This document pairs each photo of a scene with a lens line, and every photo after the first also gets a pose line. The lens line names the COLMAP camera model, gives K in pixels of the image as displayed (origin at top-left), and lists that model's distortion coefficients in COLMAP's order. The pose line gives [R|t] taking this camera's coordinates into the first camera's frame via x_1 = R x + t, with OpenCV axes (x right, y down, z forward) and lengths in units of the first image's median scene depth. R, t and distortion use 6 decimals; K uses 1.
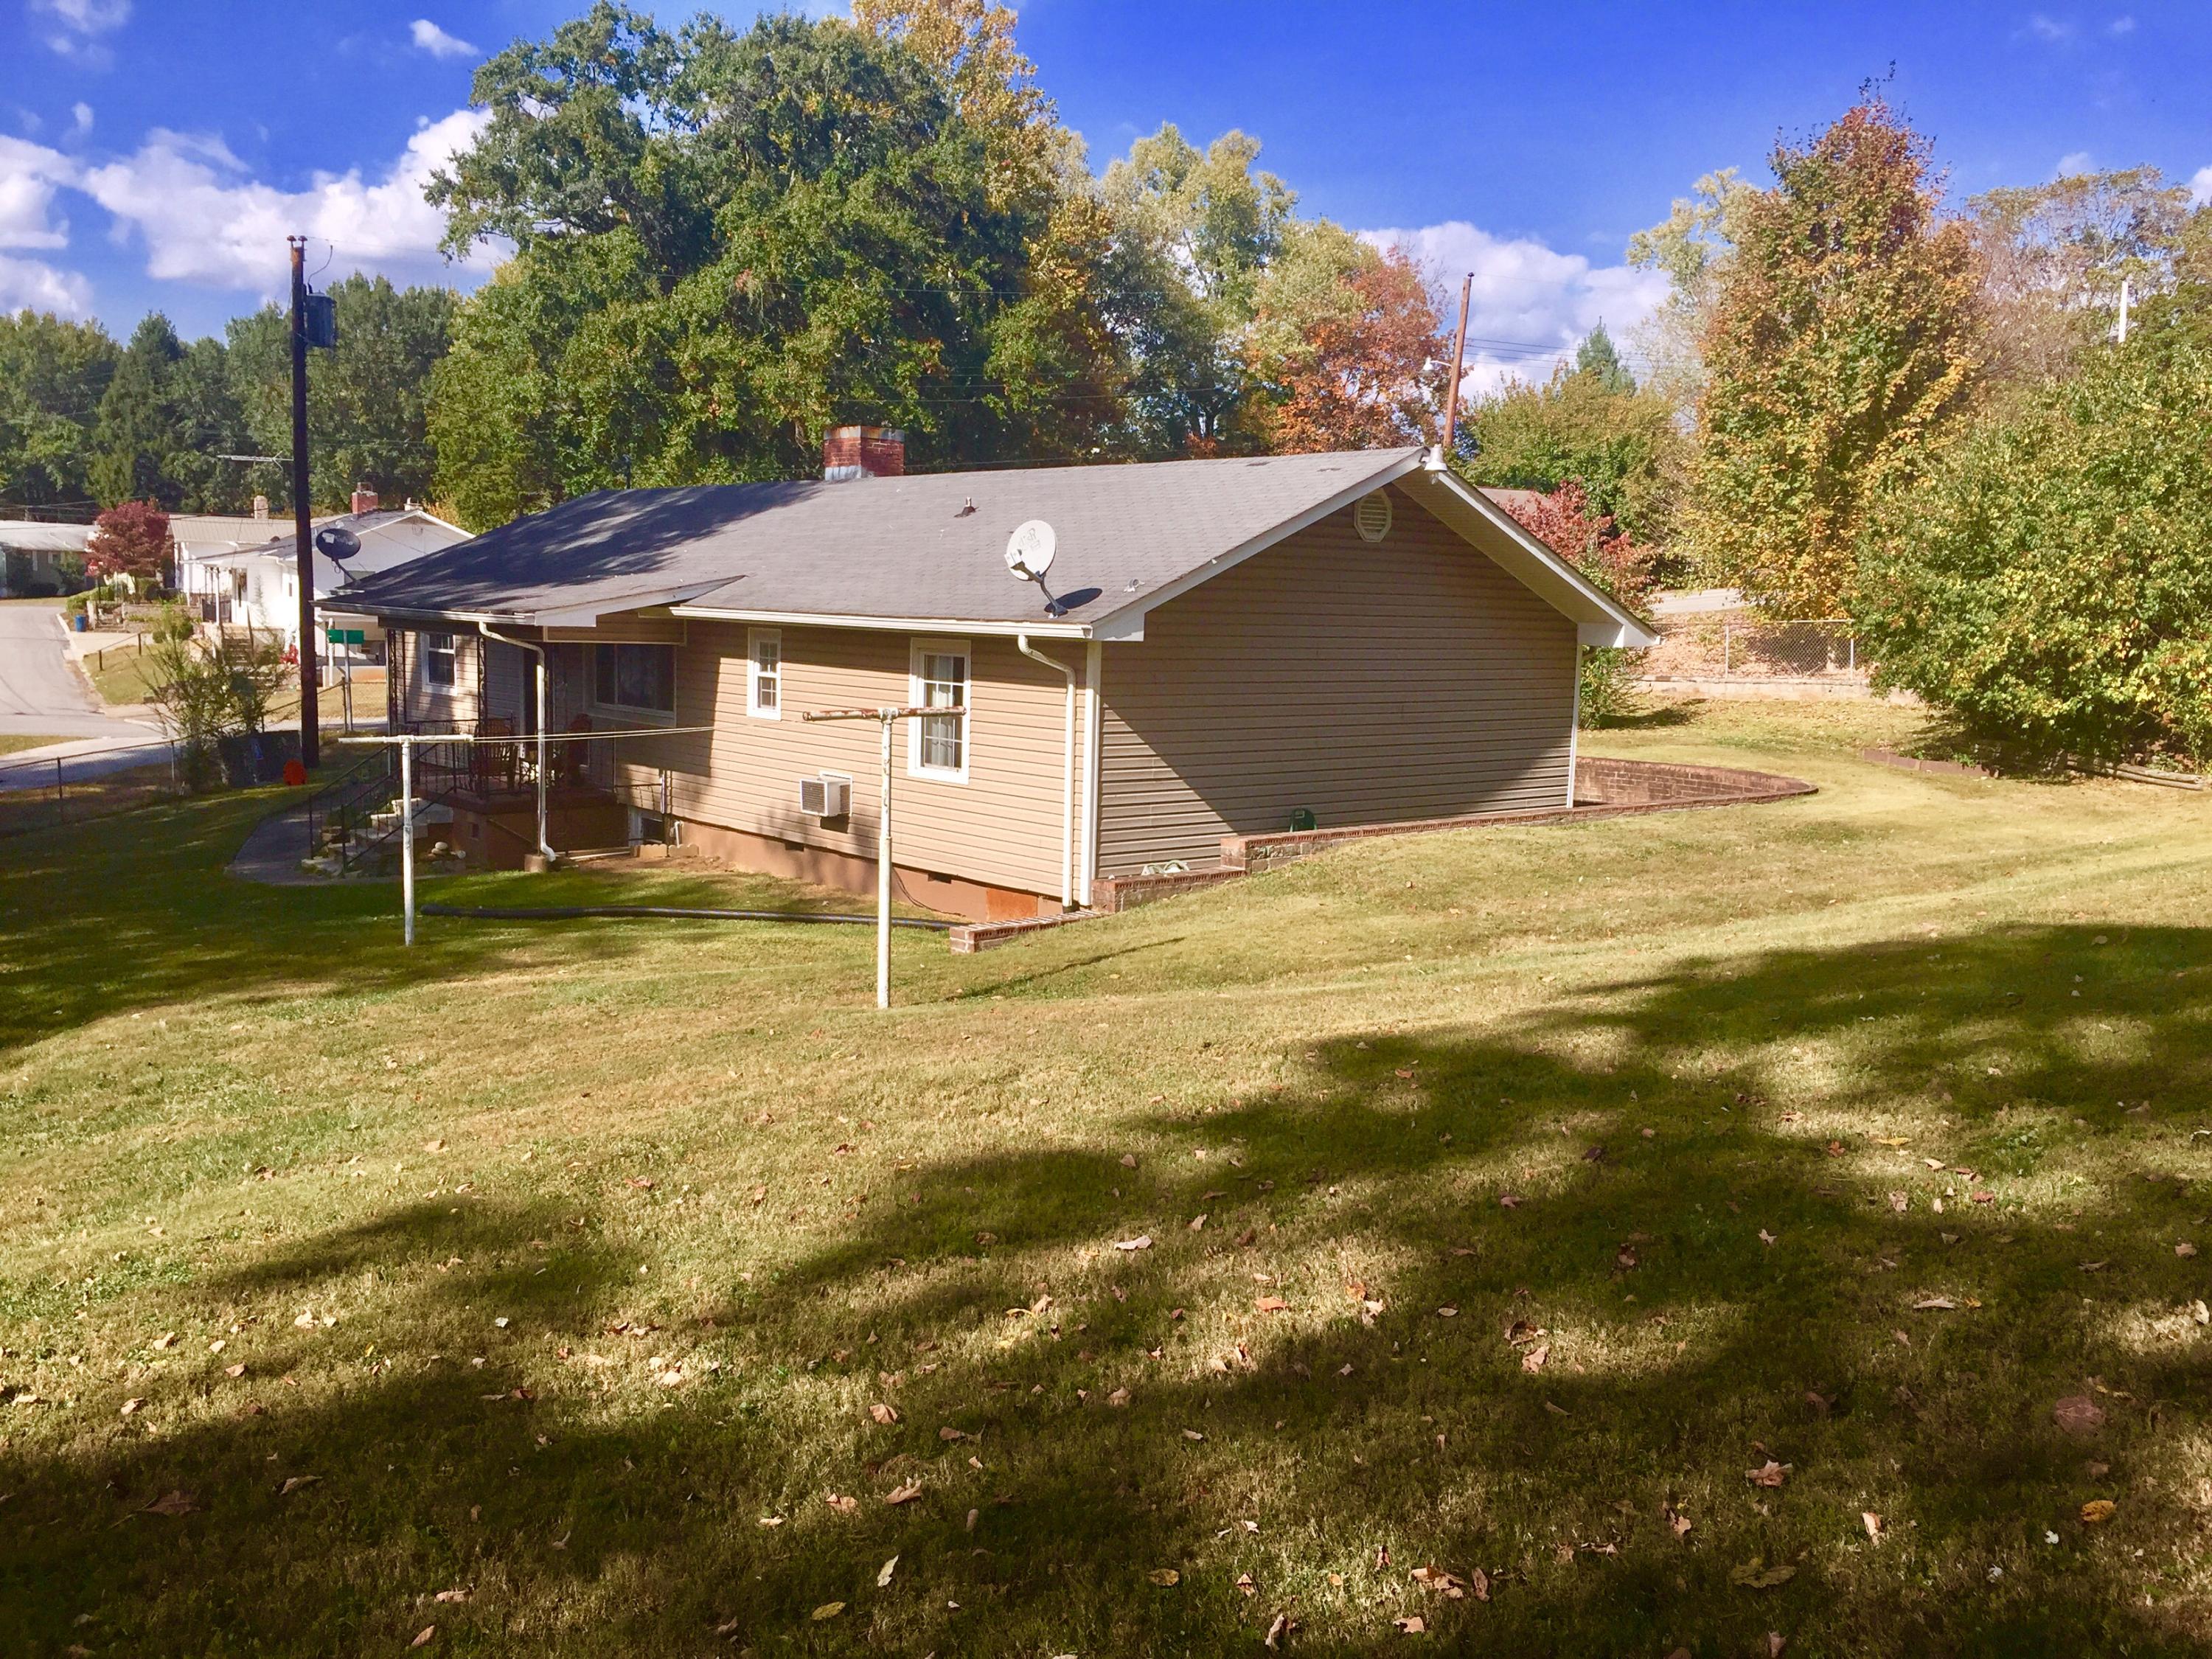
lens RADIAL K [[1881.2, 0, 1106.0], [0, 1881.2, 829.5], [0, 0, 1]] dist [0.076658, -0.112987]
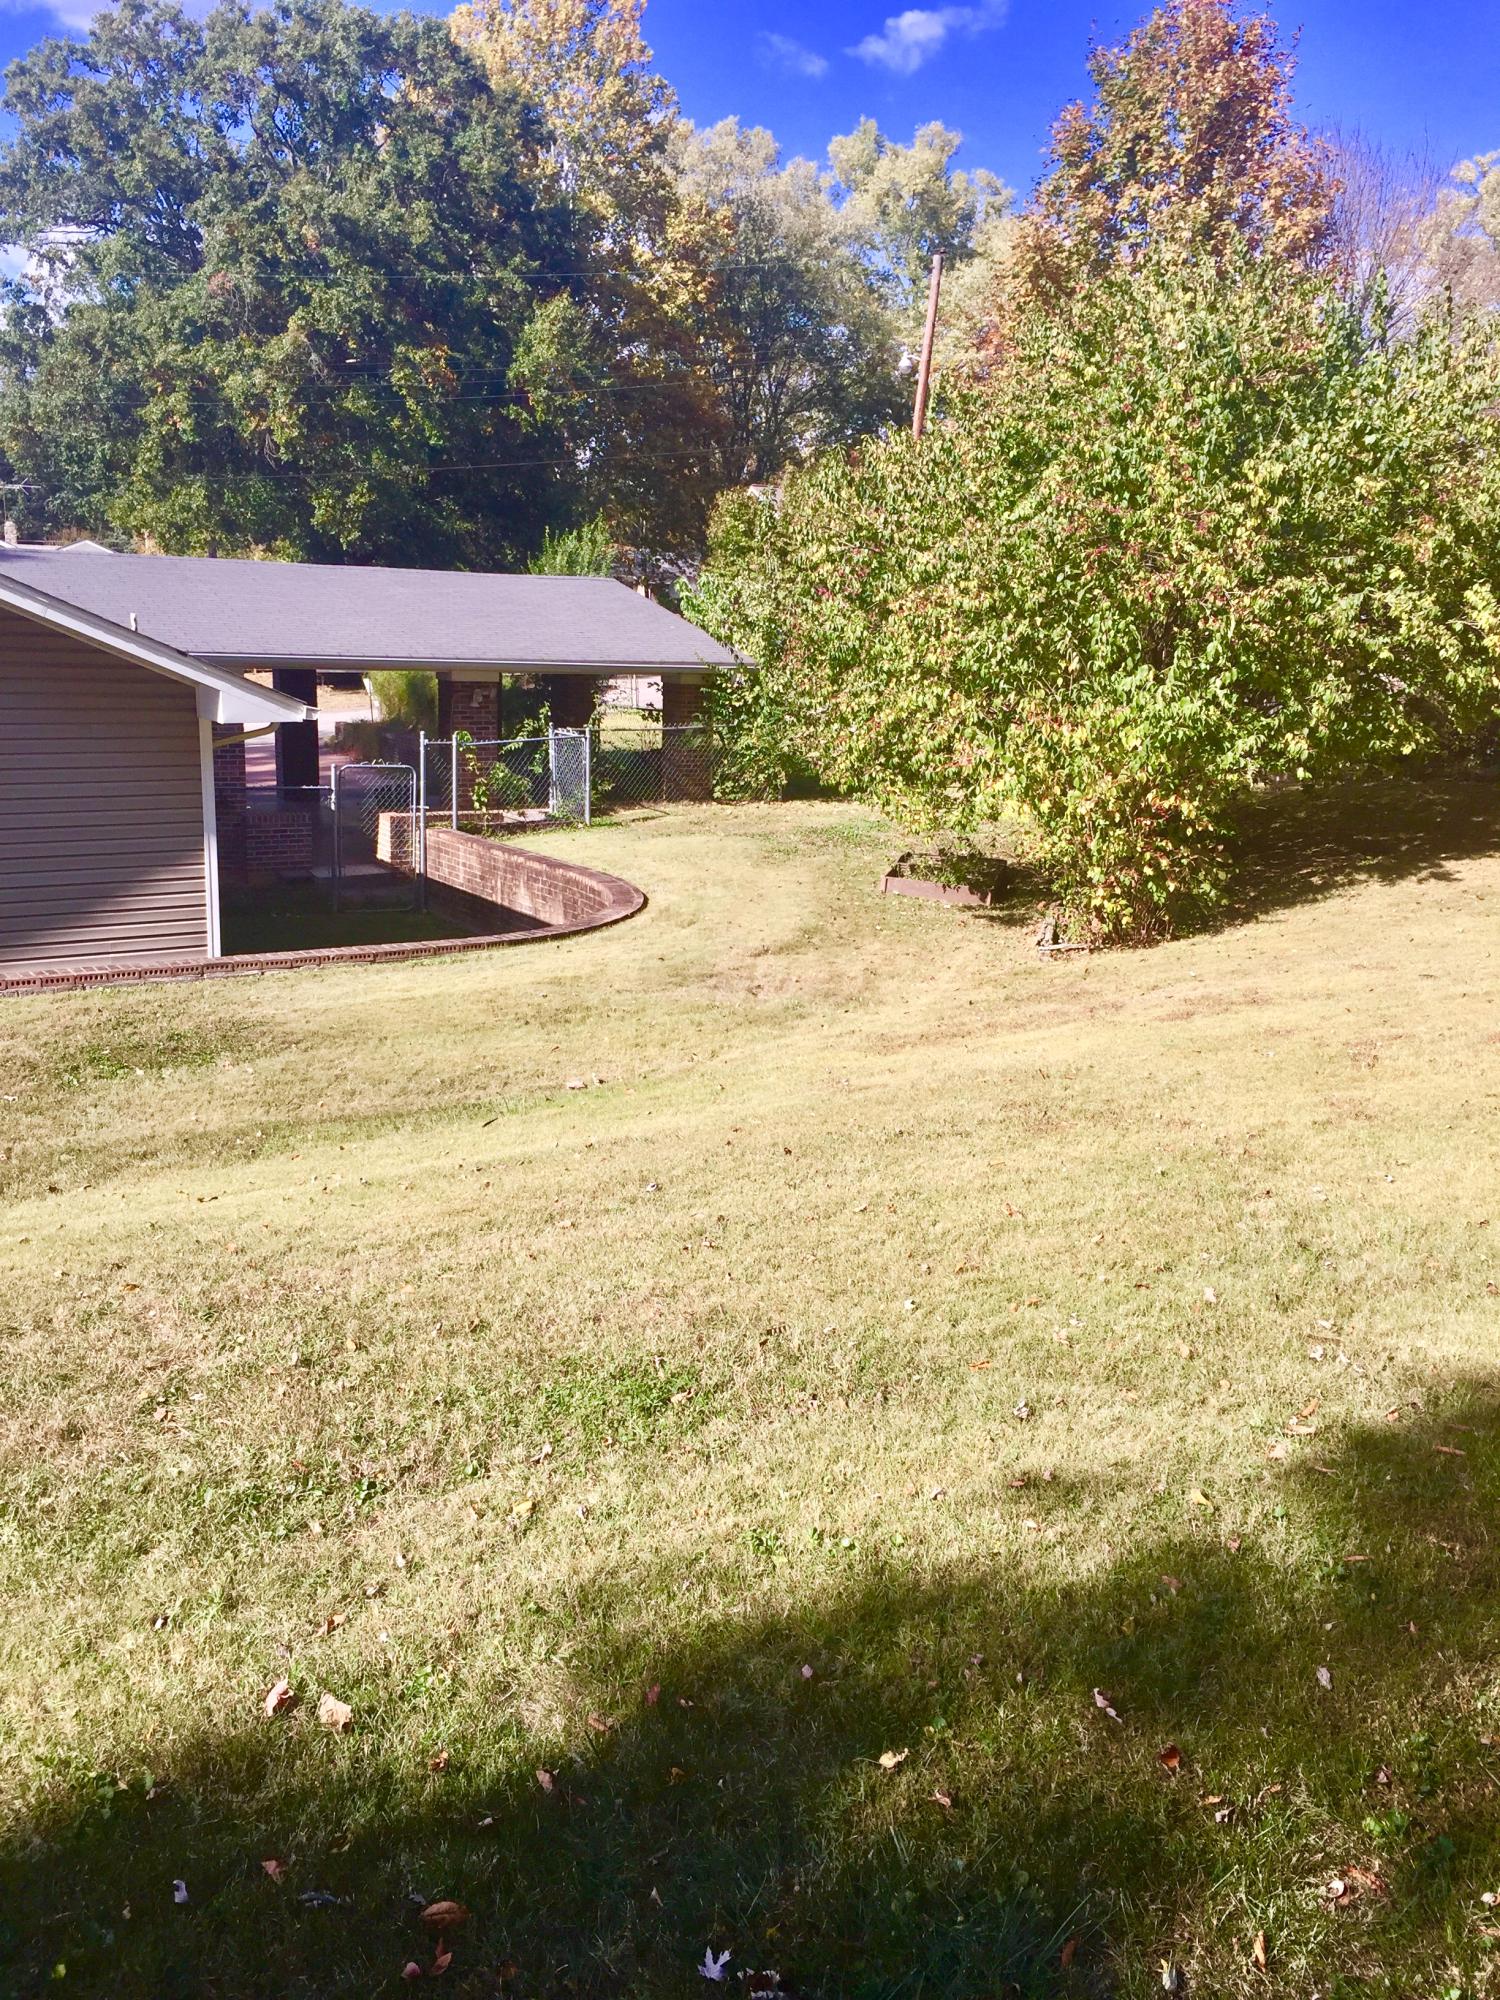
lens RADIAL K [[1700.9, 0, 750.0], [0, 1700.9, 1000.0], [0, 0, 1]] dist [0.076658, -0.112987]
pose [[0.989300, 0.034633, -0.141725, 0.190191], [-0.020478, 0.994762, 0.100141, -0.023048], [0.144451, -0.096168, 0.984828, 0.146152]]
